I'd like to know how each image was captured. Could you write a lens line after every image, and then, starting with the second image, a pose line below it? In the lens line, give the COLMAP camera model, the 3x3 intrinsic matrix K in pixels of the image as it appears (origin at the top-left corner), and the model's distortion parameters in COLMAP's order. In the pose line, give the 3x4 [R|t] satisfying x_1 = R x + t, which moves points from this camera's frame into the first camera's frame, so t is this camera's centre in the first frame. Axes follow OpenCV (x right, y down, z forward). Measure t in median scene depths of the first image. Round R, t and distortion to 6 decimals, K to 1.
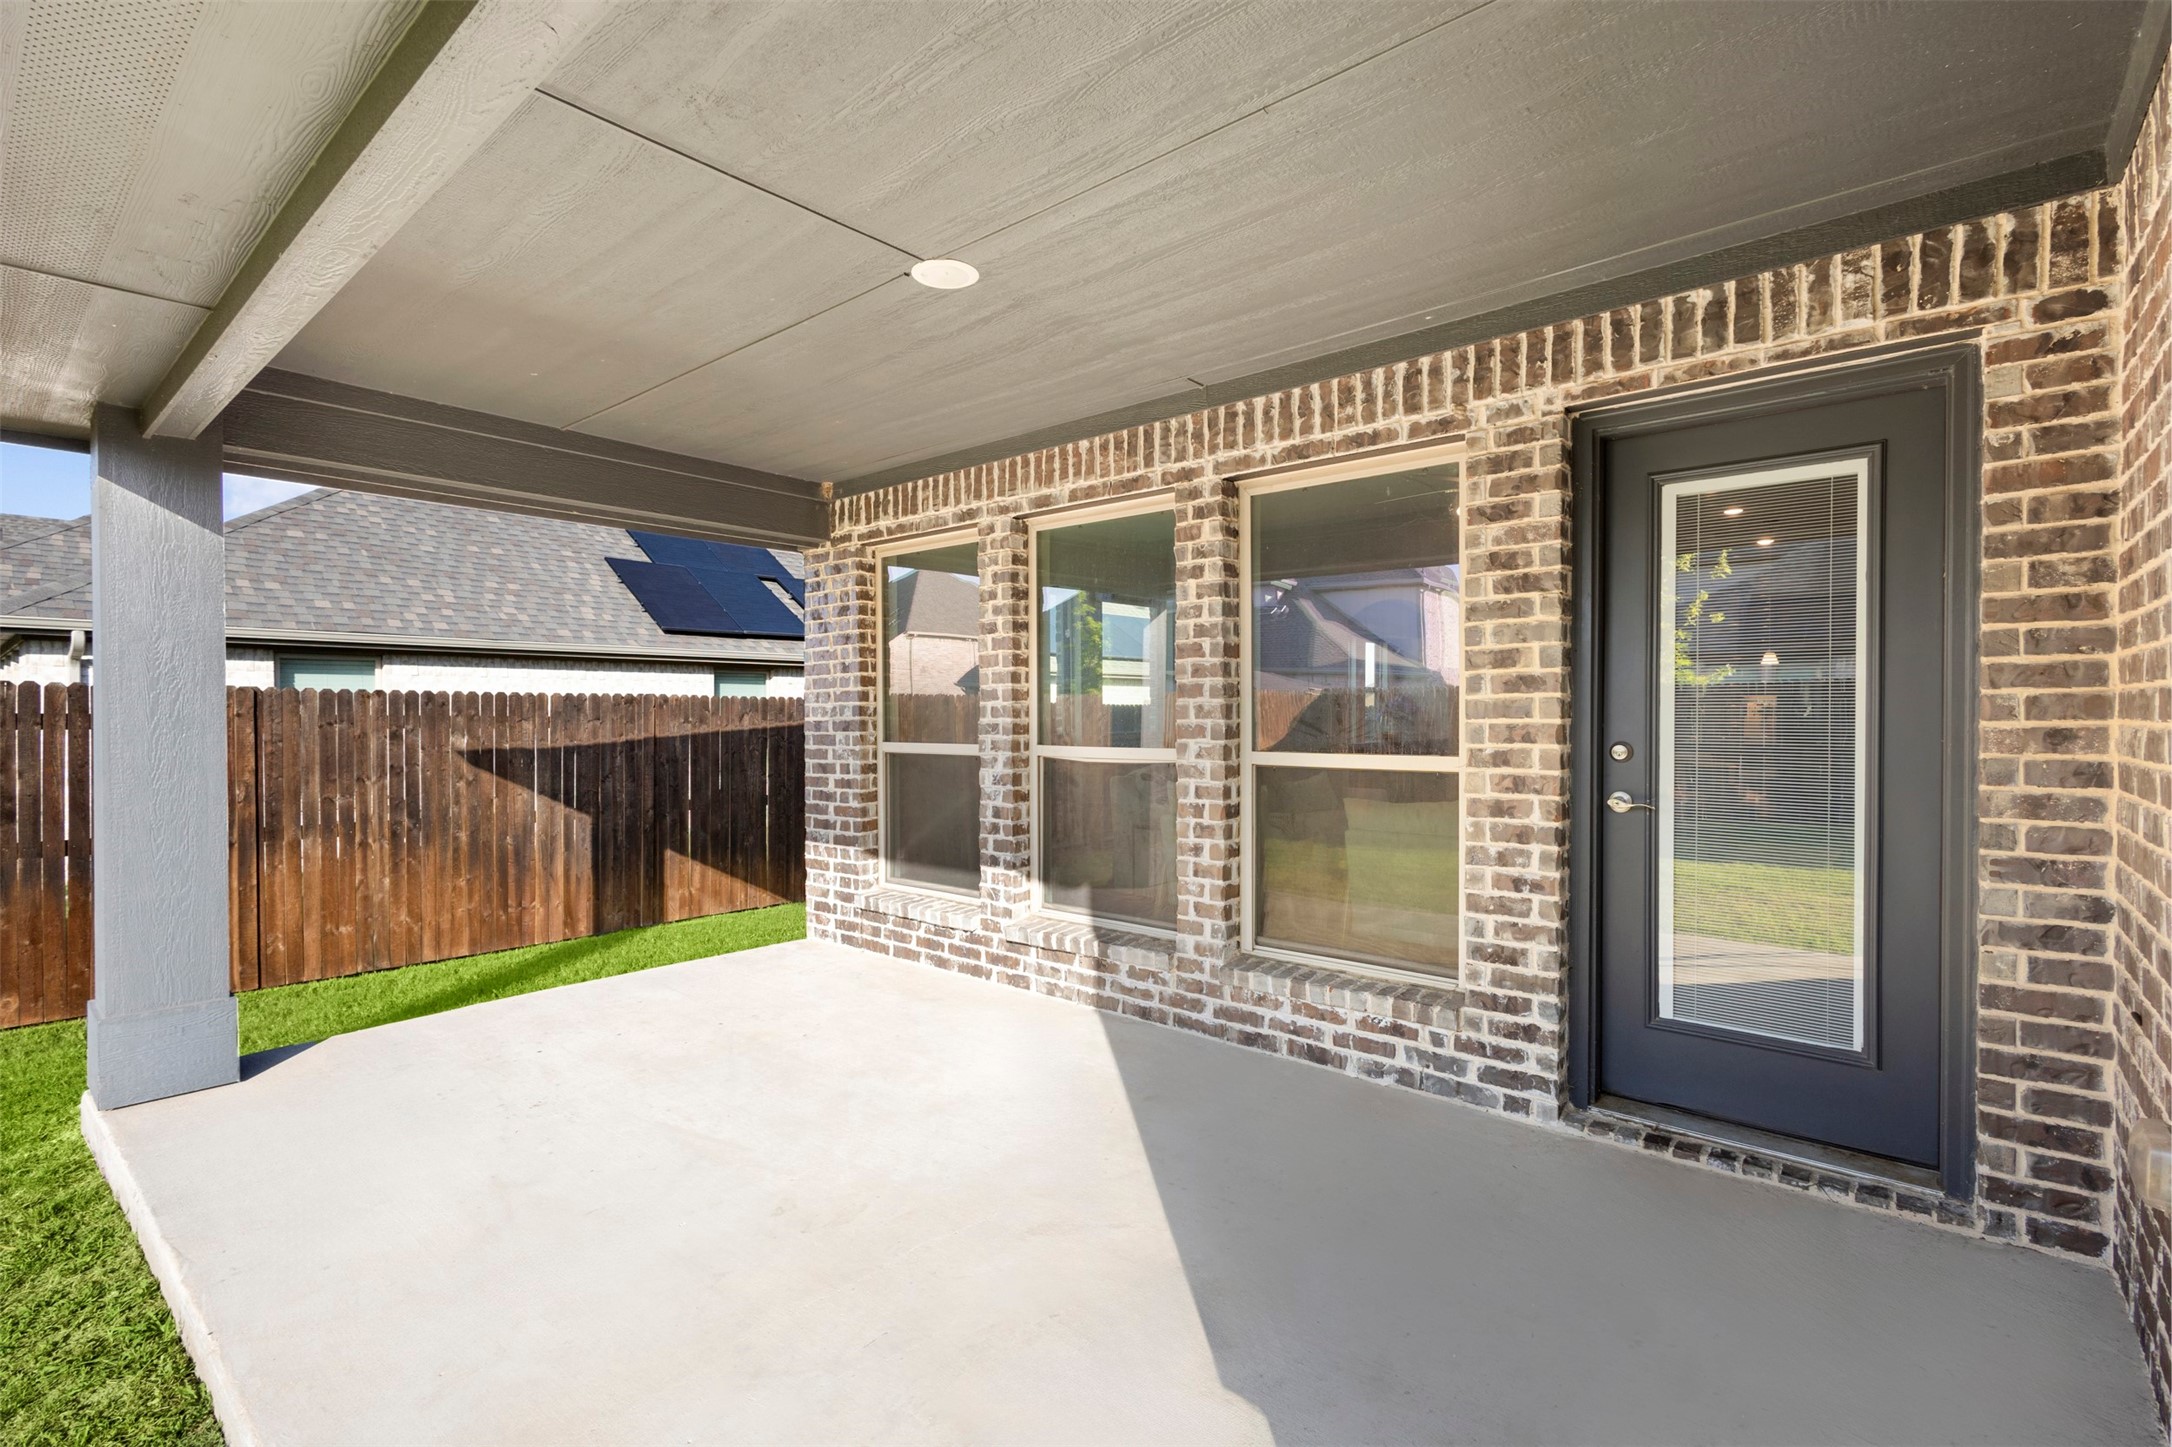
lens RADIAL K [[996.1, 0, 1077.0], [0, 996.1, 727.5], [0, 0, 1]] dist [0.011382, -0.004145]
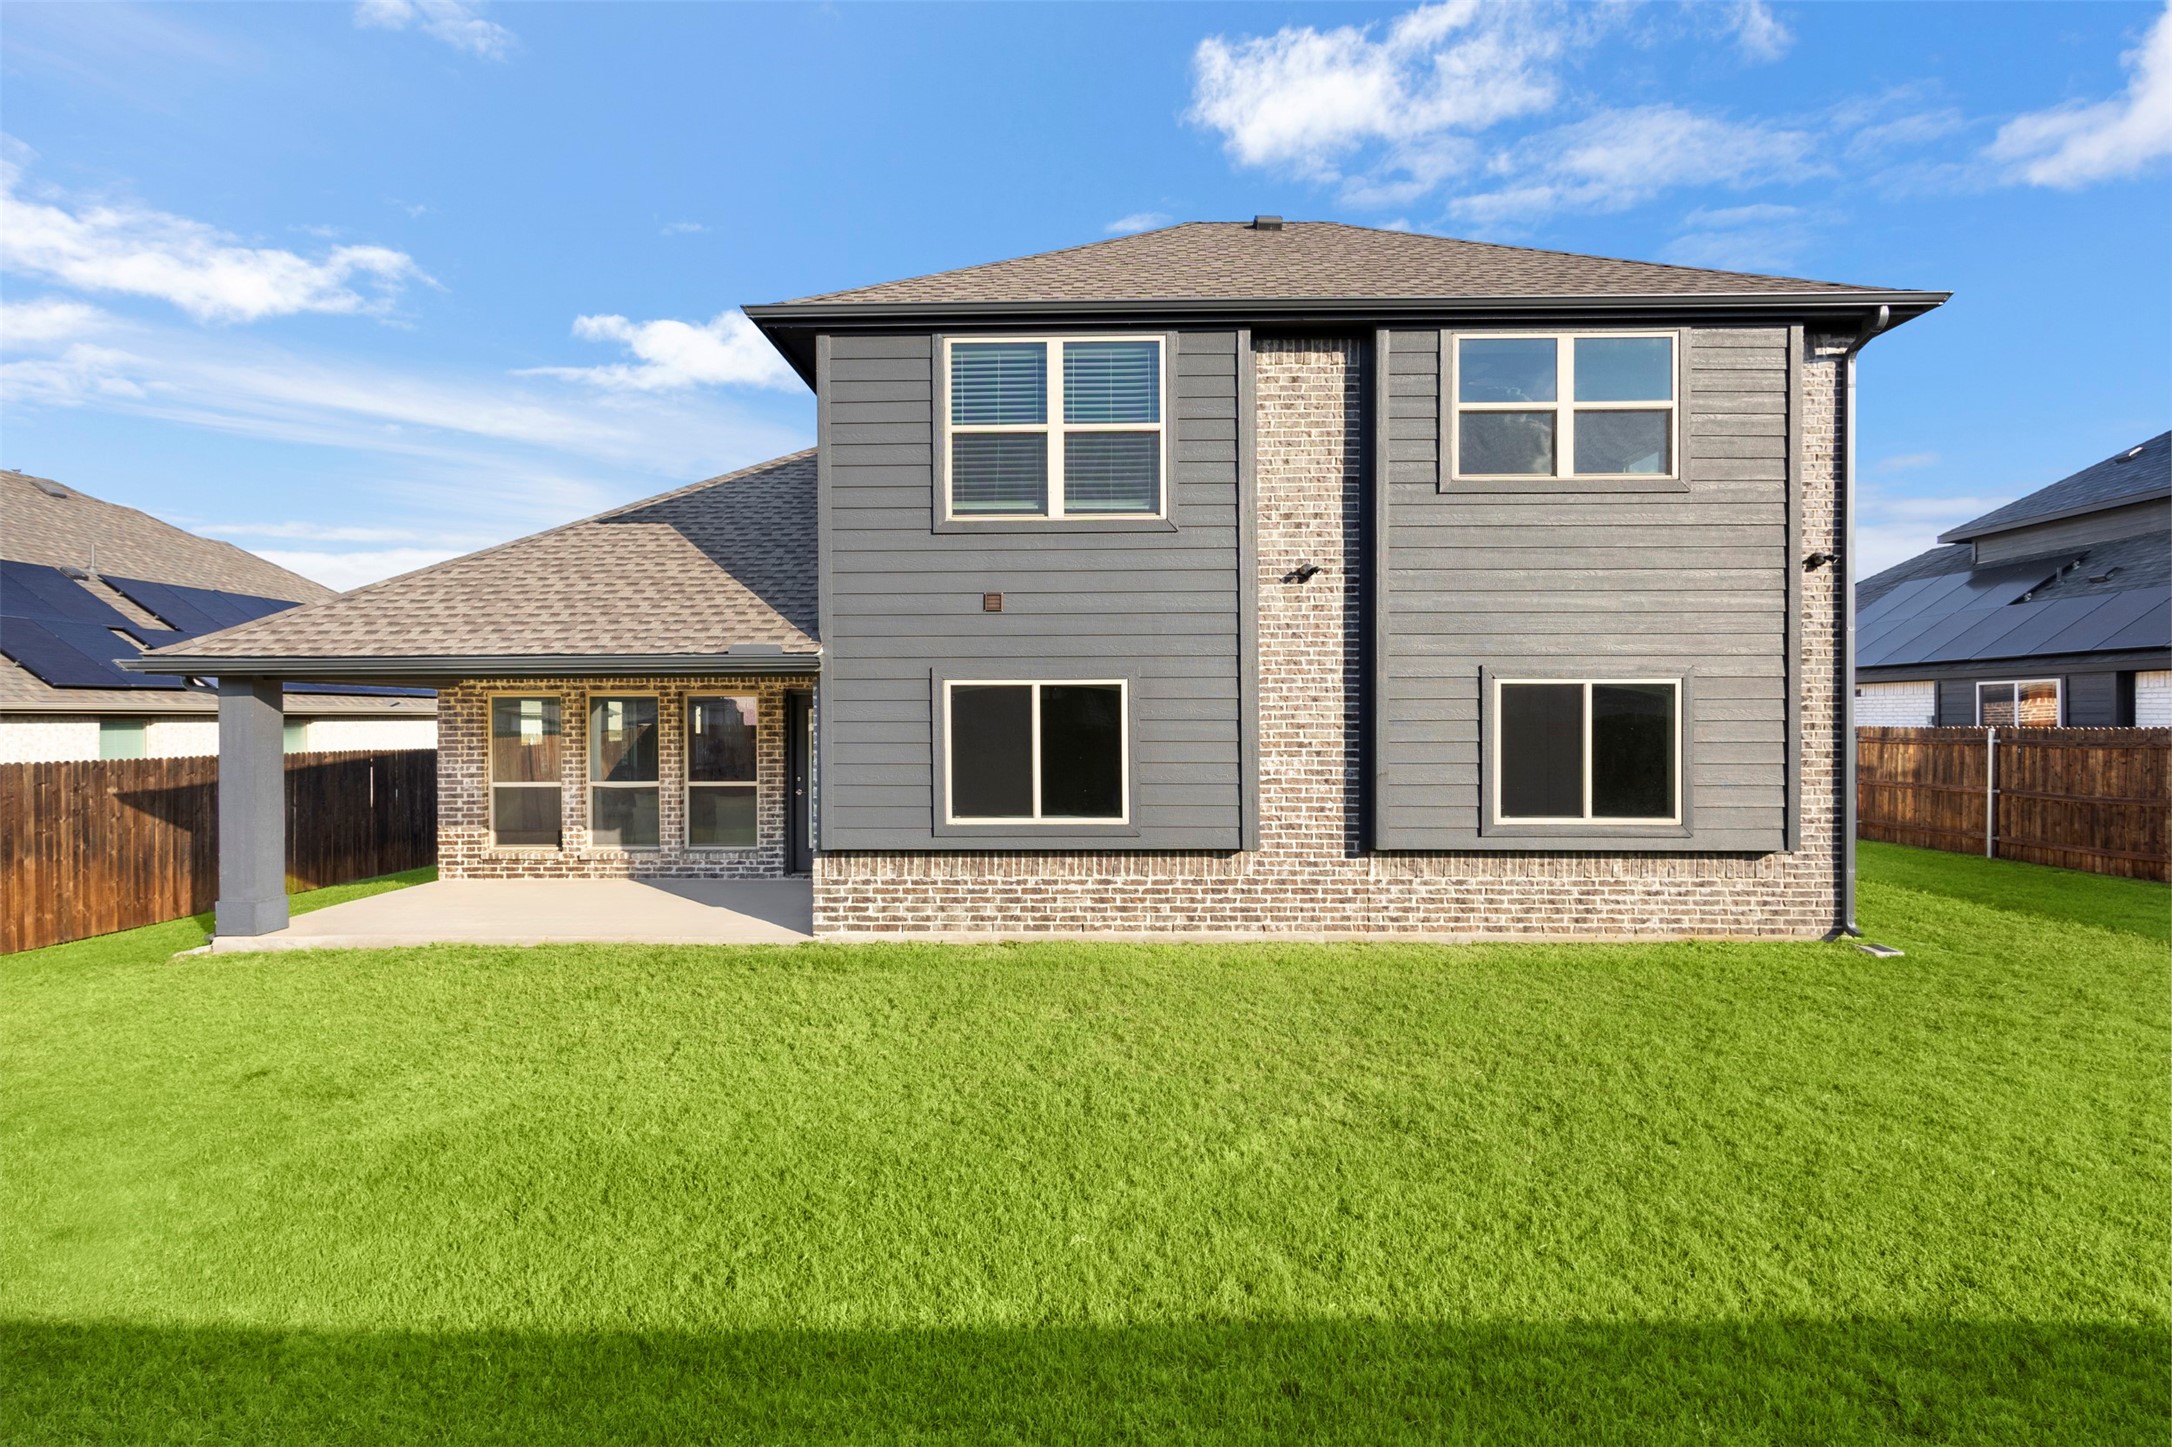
lens RADIAL K [[996.1, 0, 1074.4], [0, 996.1, 721.4], [0, 0, 1]] dist [0.011382, -0.004145]
pose [[0.764806, -0.001928, 0.644257, -0.609927], [0.009568, 0.999919, -0.008365, -0.084841], [-0.644189, 0.012562, 0.764763, -1.434228]]
